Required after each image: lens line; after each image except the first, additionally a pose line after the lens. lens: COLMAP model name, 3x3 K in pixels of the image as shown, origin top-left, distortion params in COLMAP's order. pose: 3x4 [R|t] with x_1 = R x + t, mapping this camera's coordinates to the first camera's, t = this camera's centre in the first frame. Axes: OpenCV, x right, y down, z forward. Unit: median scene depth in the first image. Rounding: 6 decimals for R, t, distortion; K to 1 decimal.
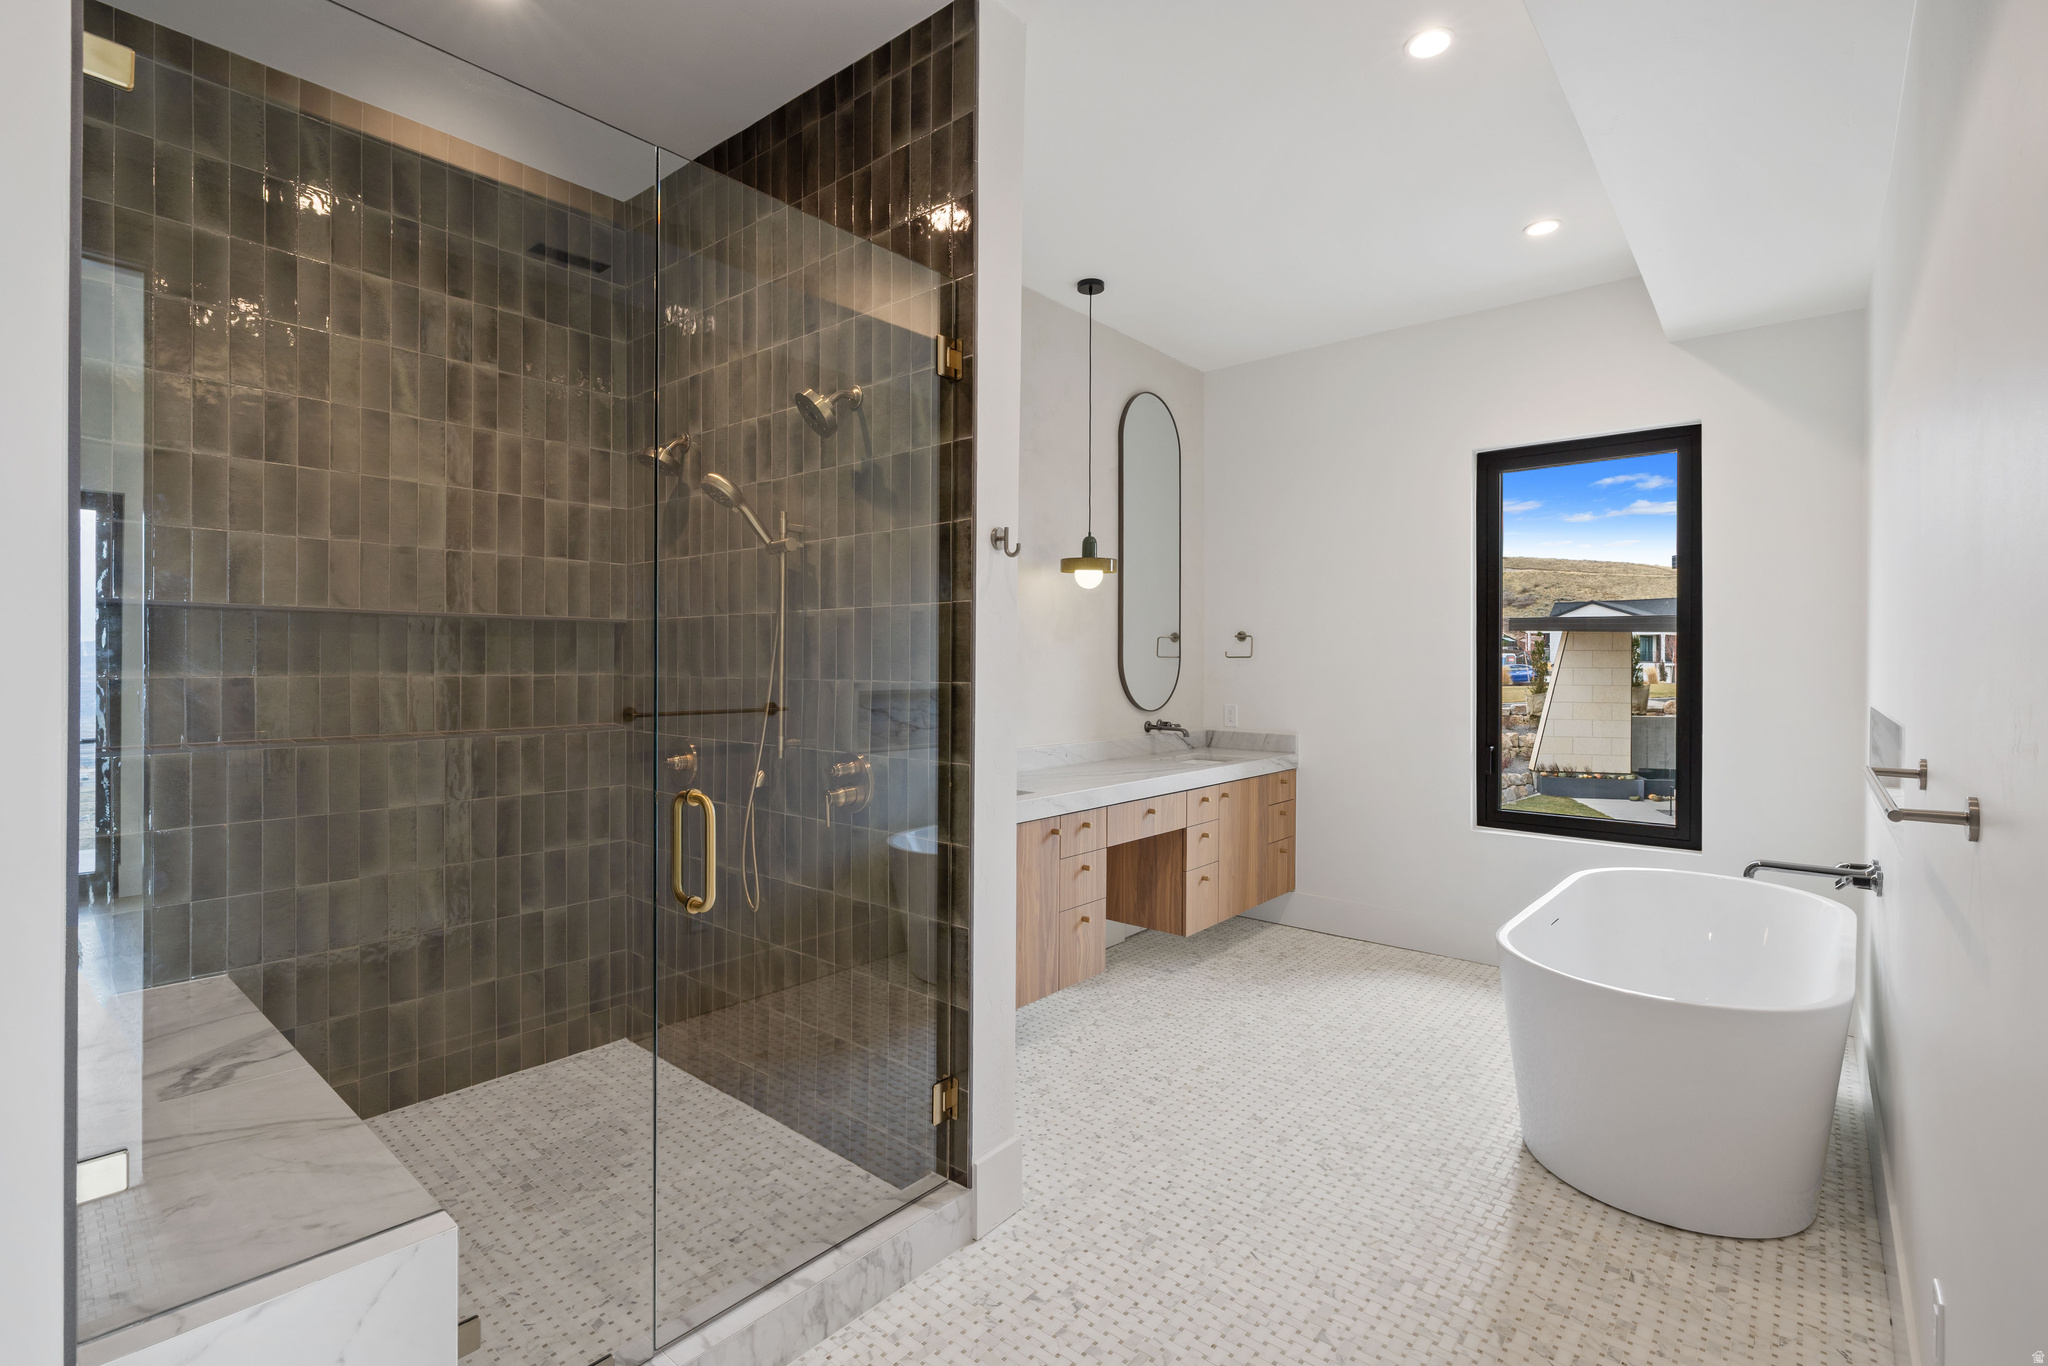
lens RADIAL K [[934.0, 0, 1024.7], [0, 934.0, 675.4], [0, 0, 1]] dist [-0.000610, -0.000011]
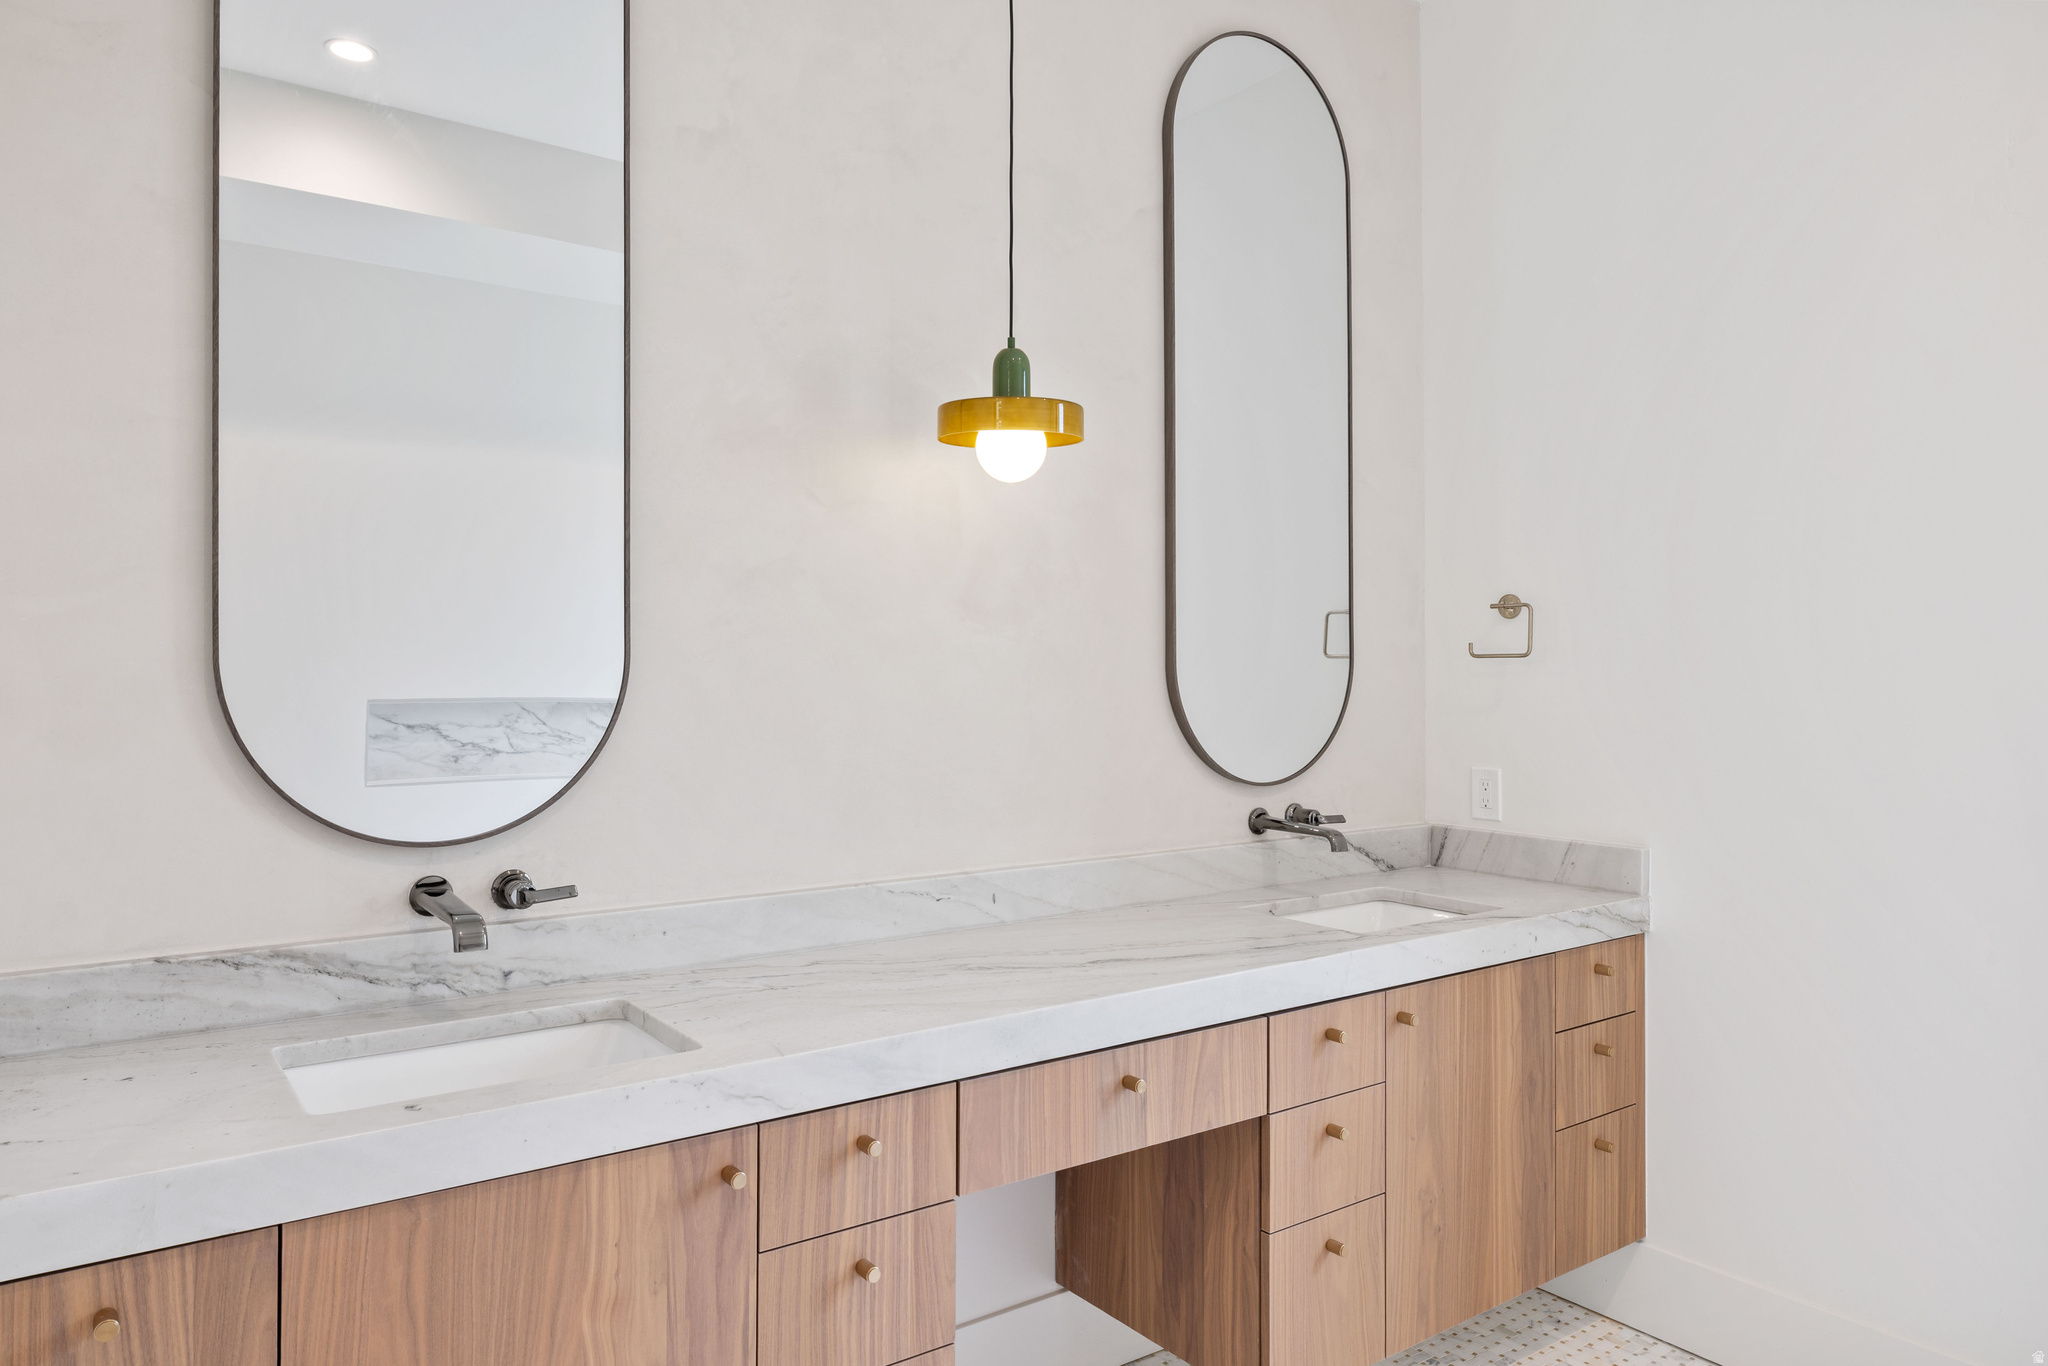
lens RADIAL K [[1338.3, 0, 1022.4], [0, 1338.3, 677.9], [0, 0, 1]] dist [0.003157, 0.000810]
pose [[0.970003, -0.003750, -0.243066, 0.192766], [0.001768, 0.999963, -0.008370, -0.005525], [0.243088, 0.007689, 0.969974, 0.425145]]
